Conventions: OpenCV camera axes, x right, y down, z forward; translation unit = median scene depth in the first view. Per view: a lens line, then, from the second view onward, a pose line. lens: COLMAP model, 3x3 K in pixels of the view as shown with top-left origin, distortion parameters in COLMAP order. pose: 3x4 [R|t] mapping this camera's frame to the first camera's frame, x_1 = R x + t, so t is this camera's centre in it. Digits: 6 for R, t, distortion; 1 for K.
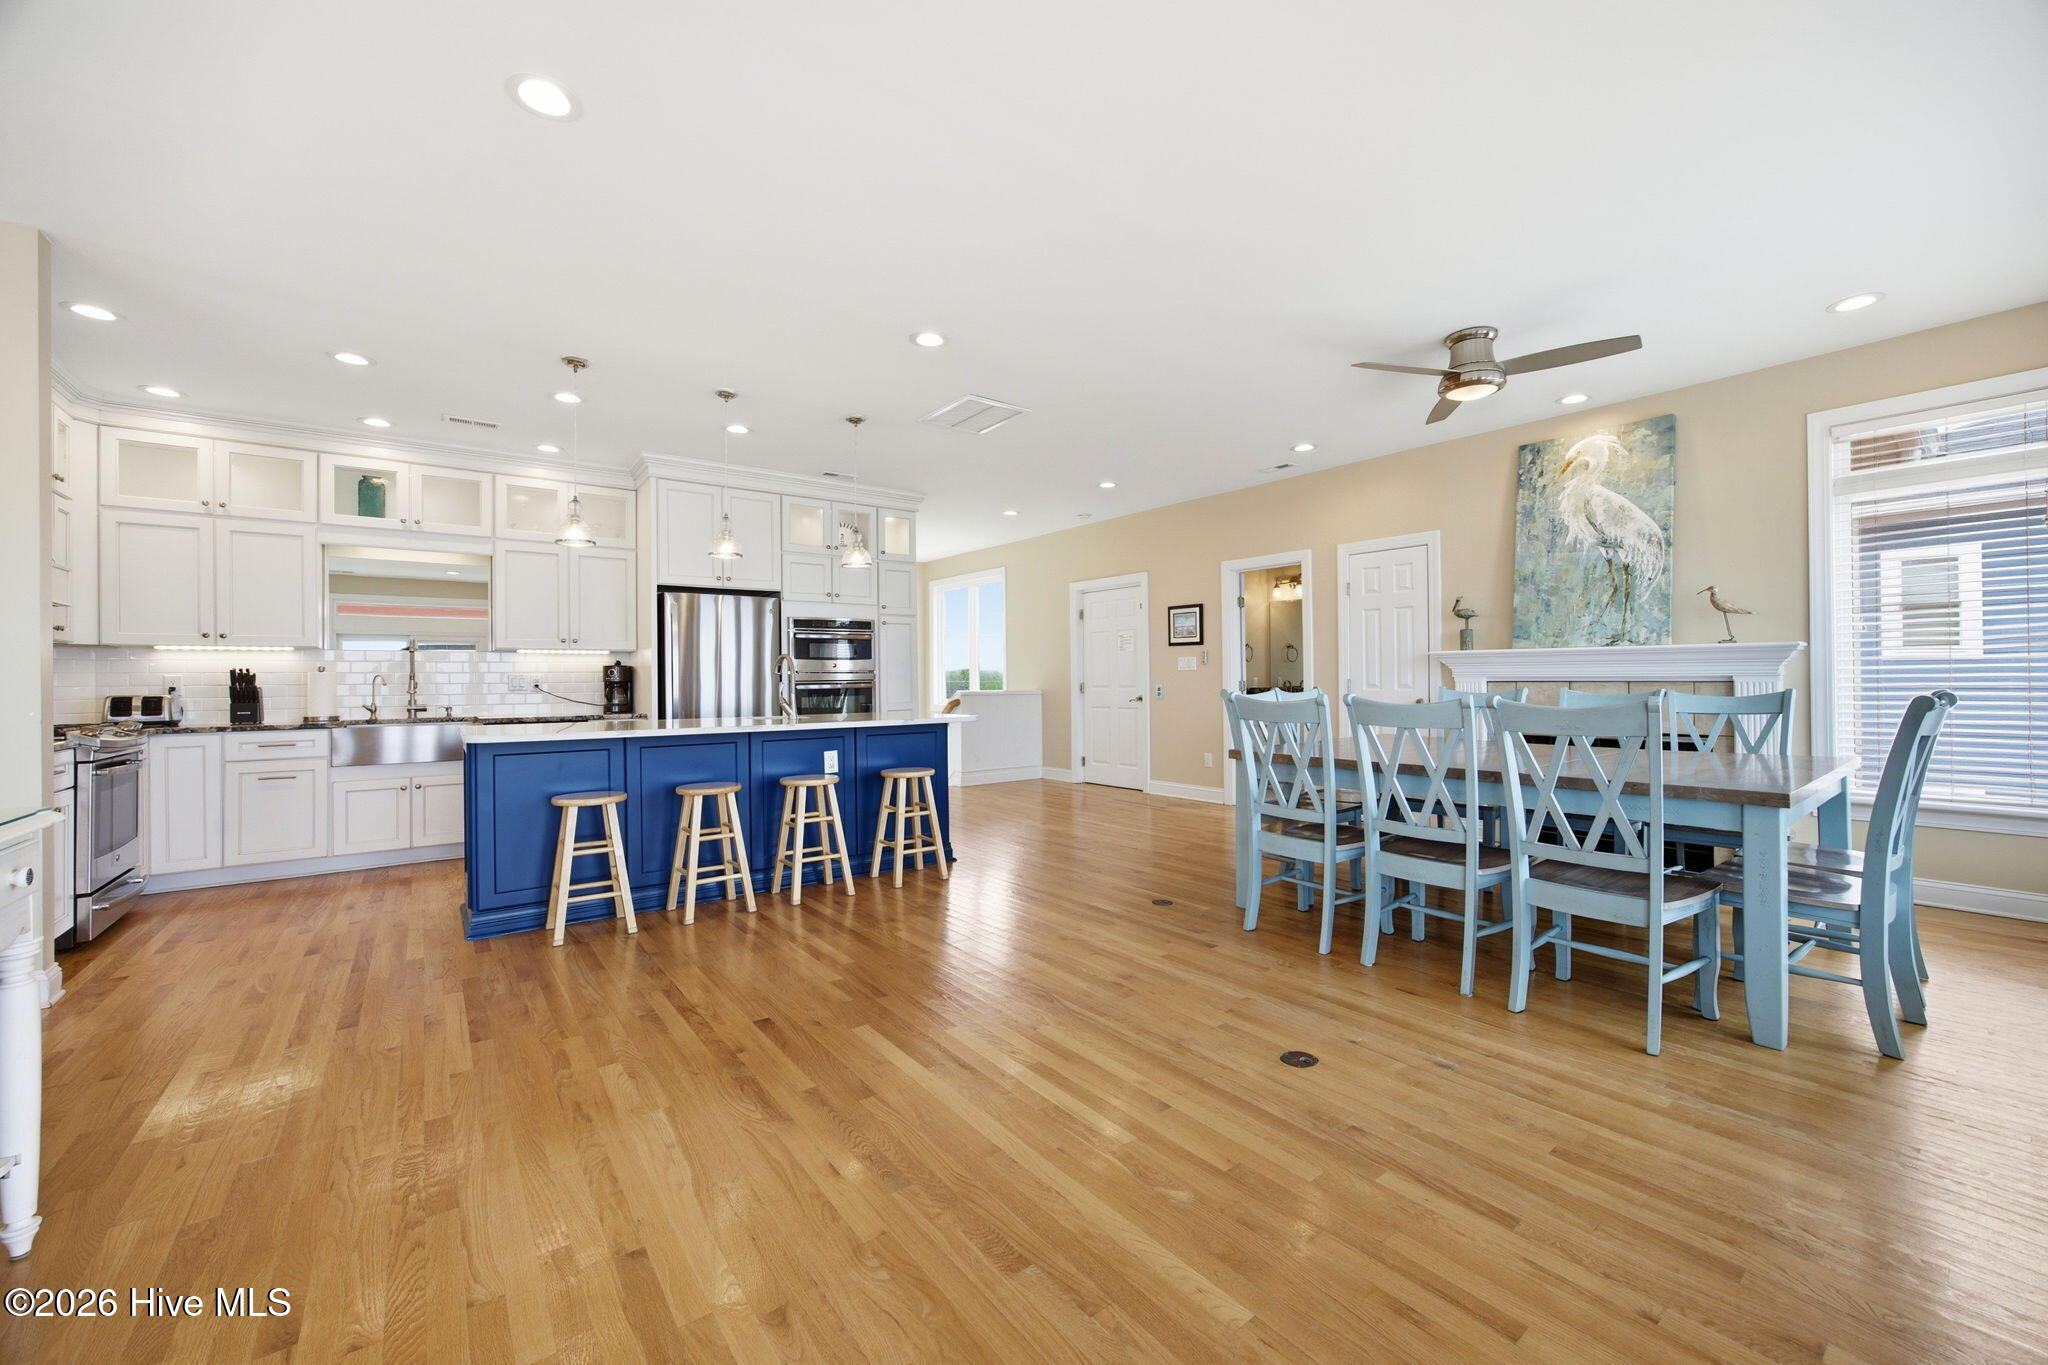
lens RADIAL K [[795.0, 0, 1036.9], [0, 795.0, 686.3], [0, 0, 1]] dist [-0.006871, 0.000744]
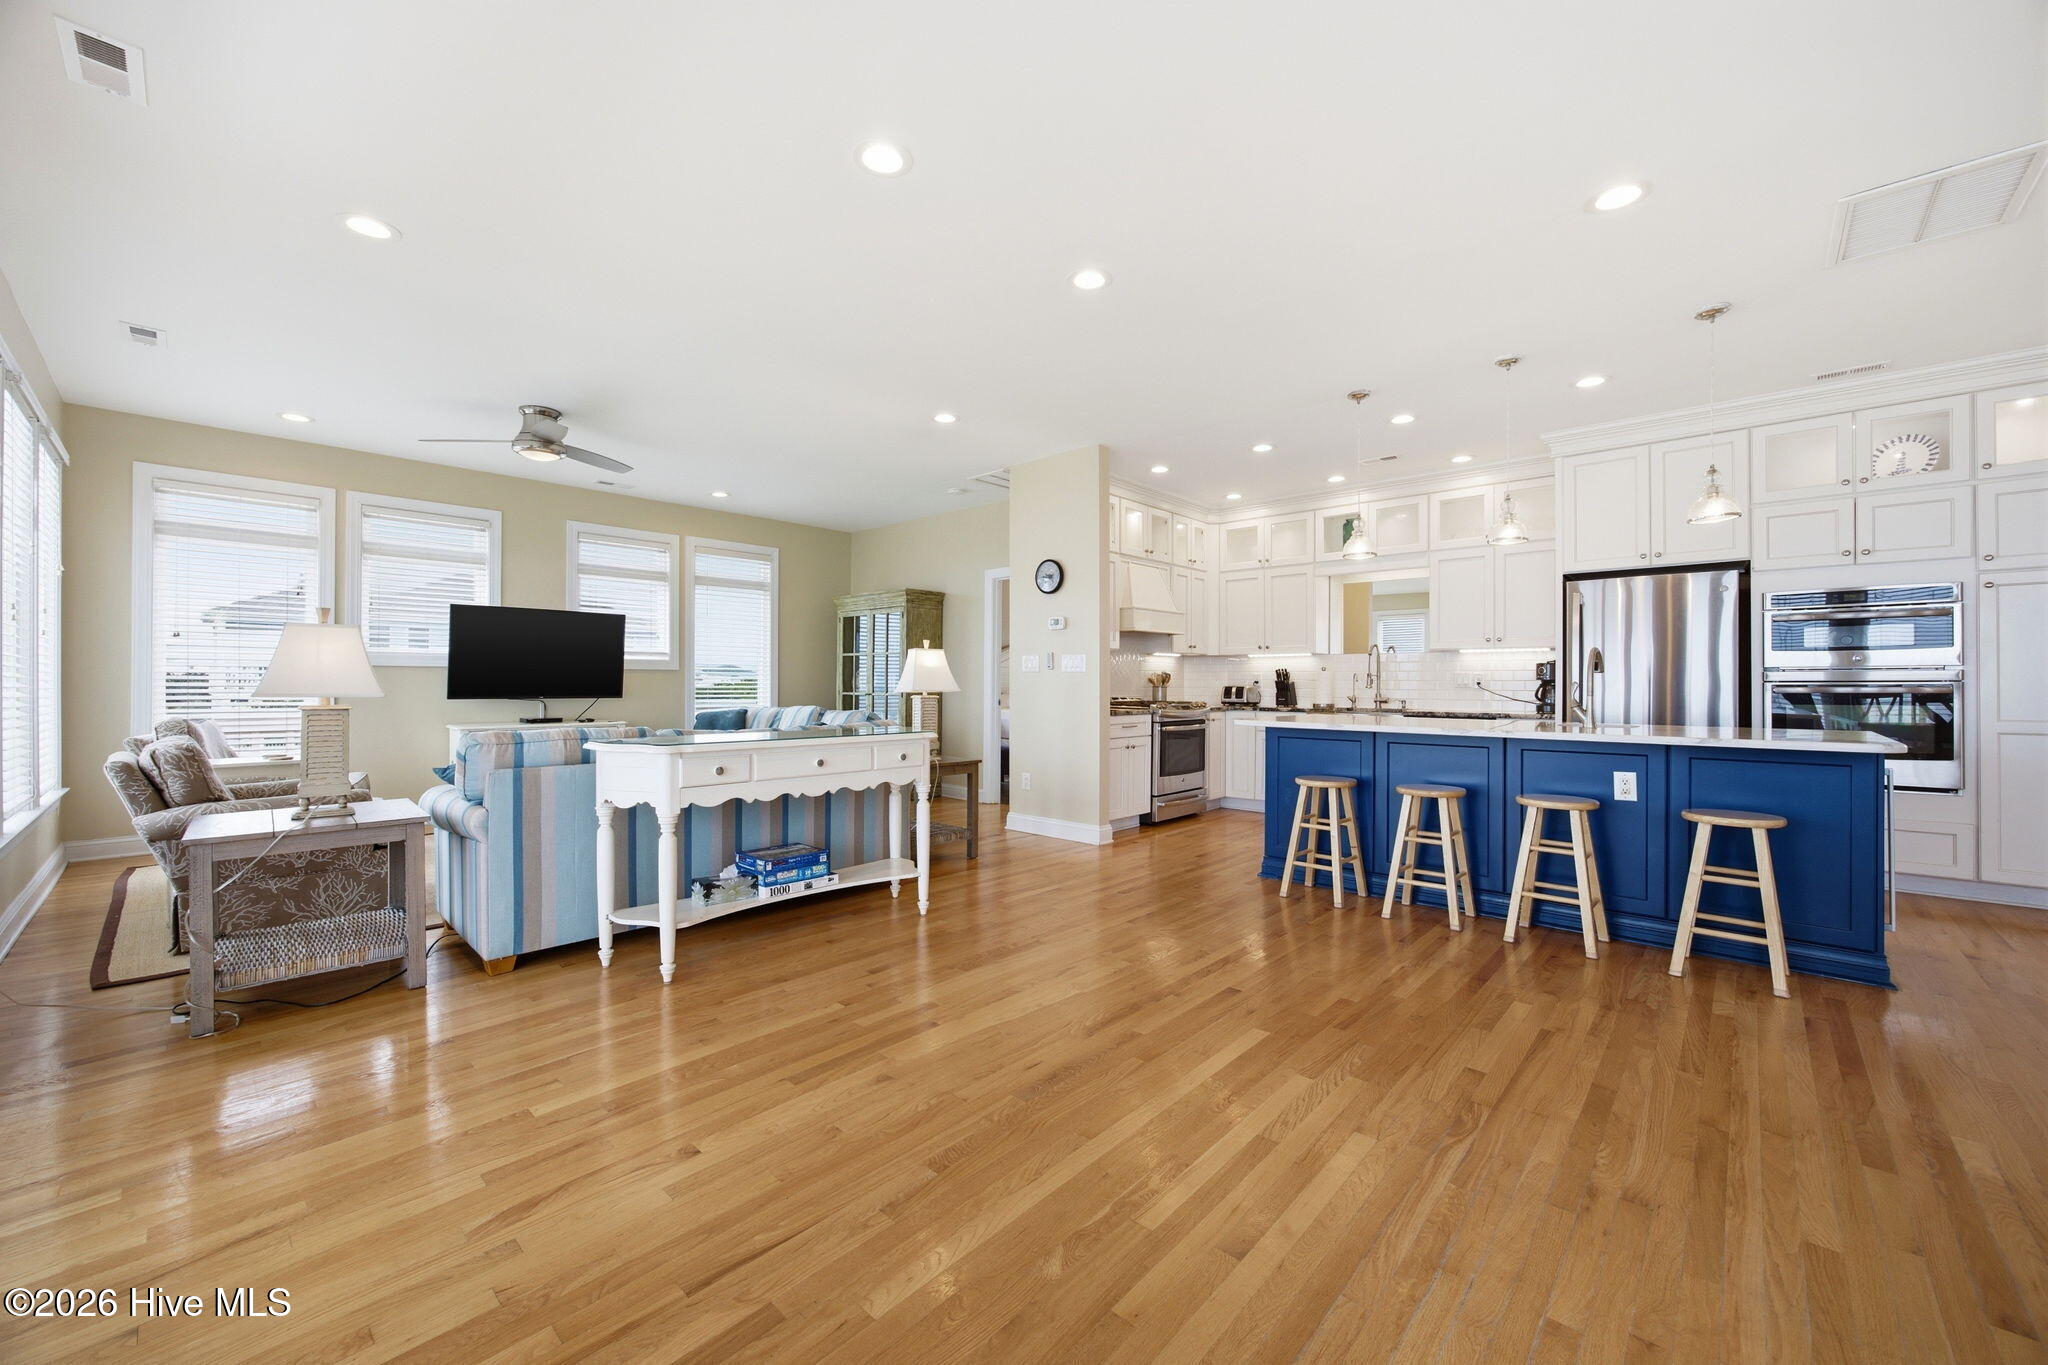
lens RADIAL K [[795.0, 0, 1036.1], [0, 795.0, 675.2], [0, 0, 1]] dist [-0.006871, 0.000744]
pose [[0.175650, 0.001363, -0.984452, 0.368436], [-0.013347, 0.999910, -0.000997, -0.003151], [0.984362, 0.013315, 0.175652, 0.291132]]
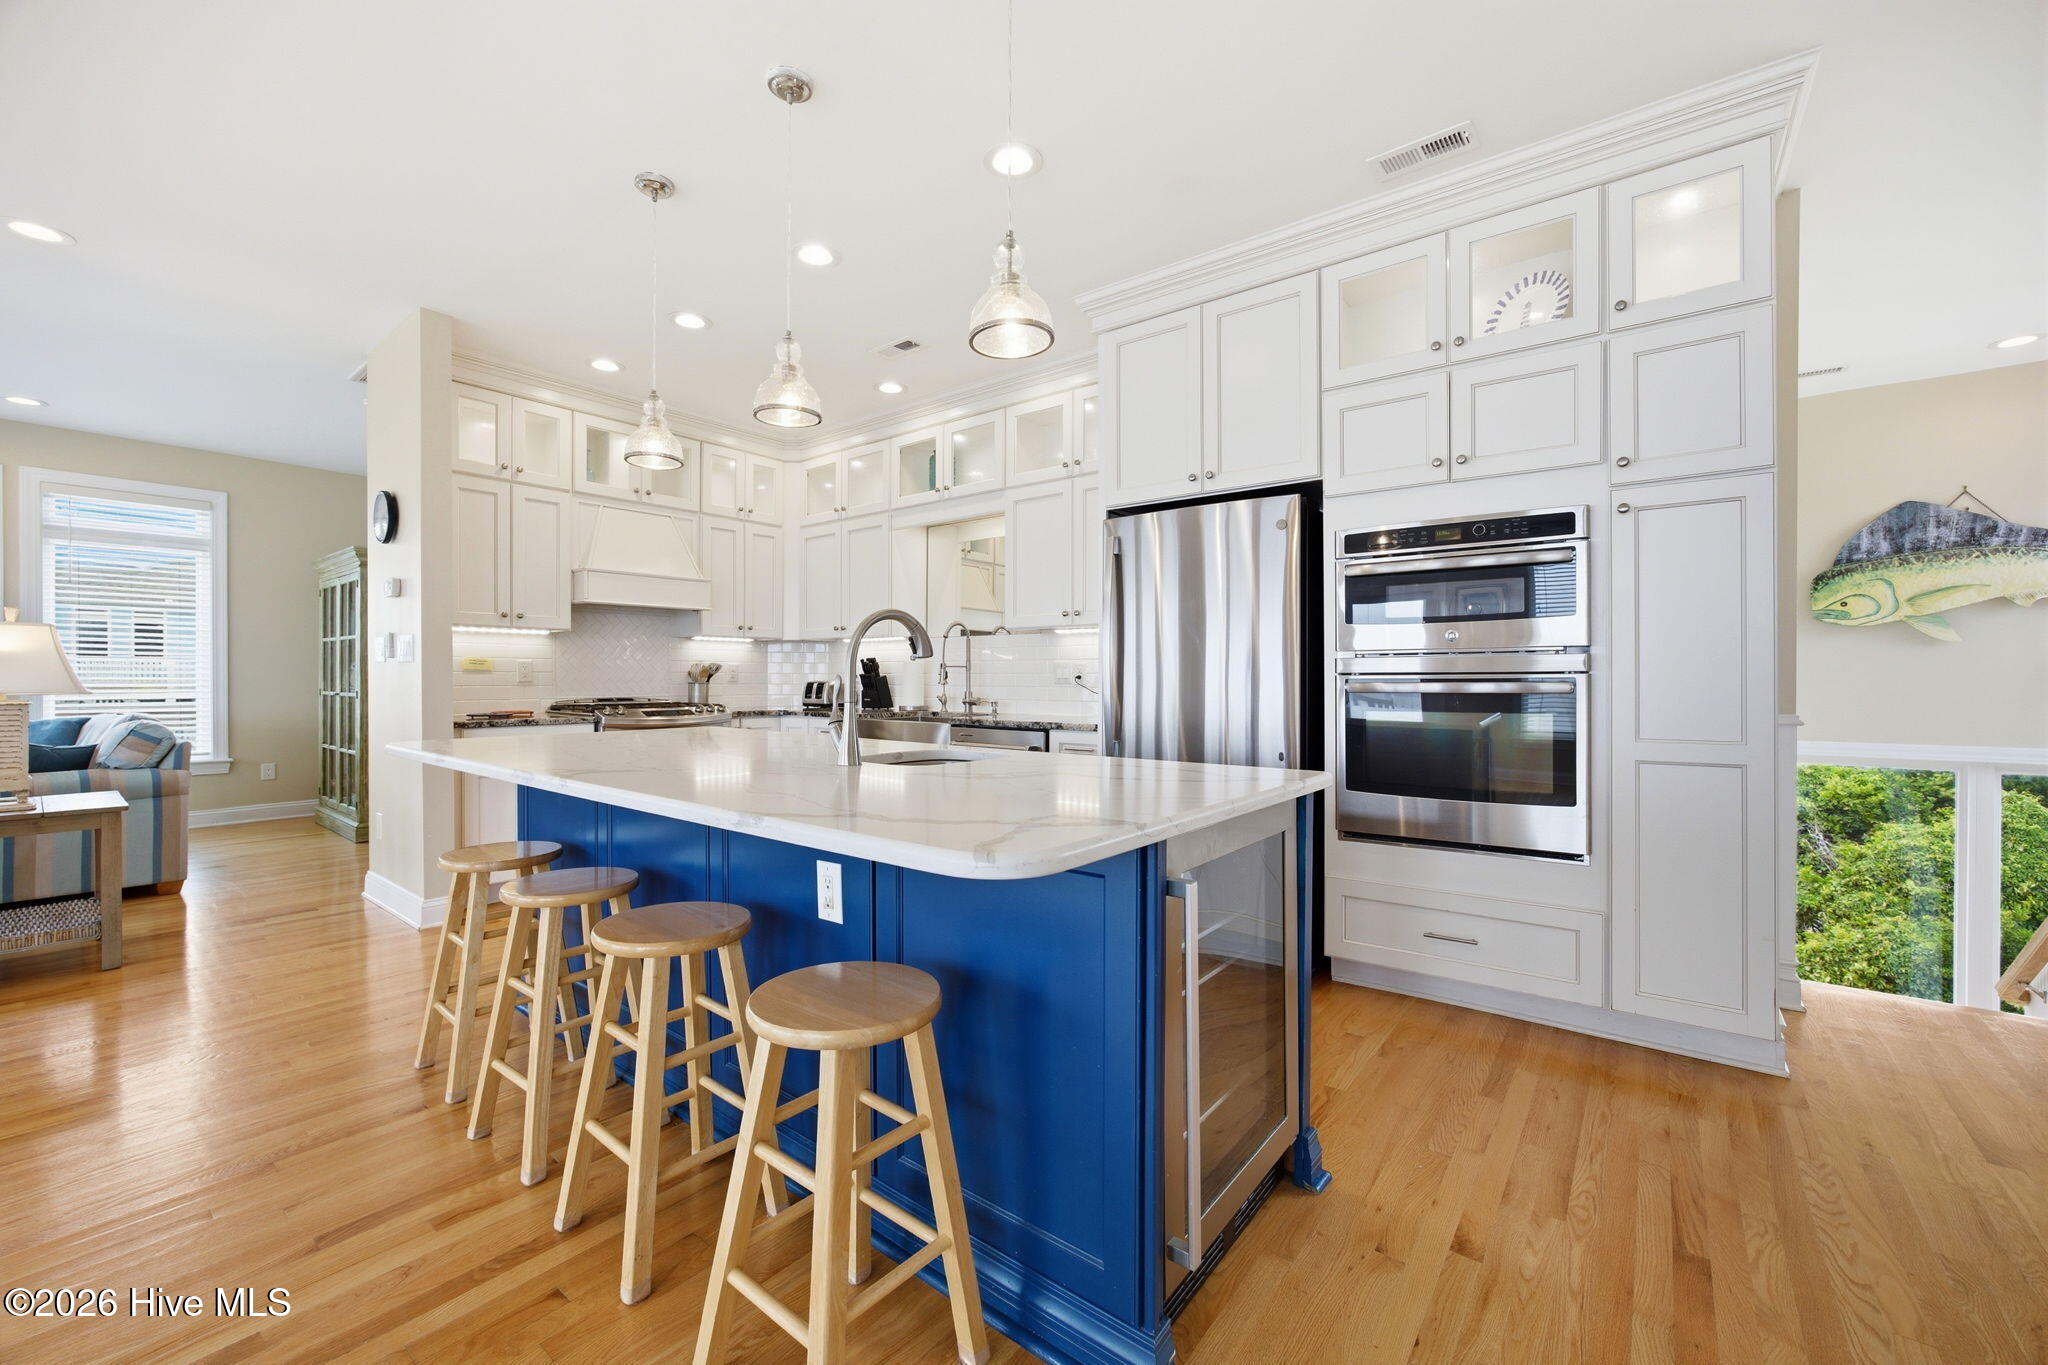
lens RADIAL K [[819.7, 0, 1036.0], [0, 819.7, 675.3], [0, 0, 1]] dist [-0.011433, 0.000126]
pose [[0.252037, 0.009383, -0.967672, 0.125634], [-0.010369, 0.999922, 0.006995, -0.008997], [0.967662, 0.008271, 0.252115, 0.941321]]
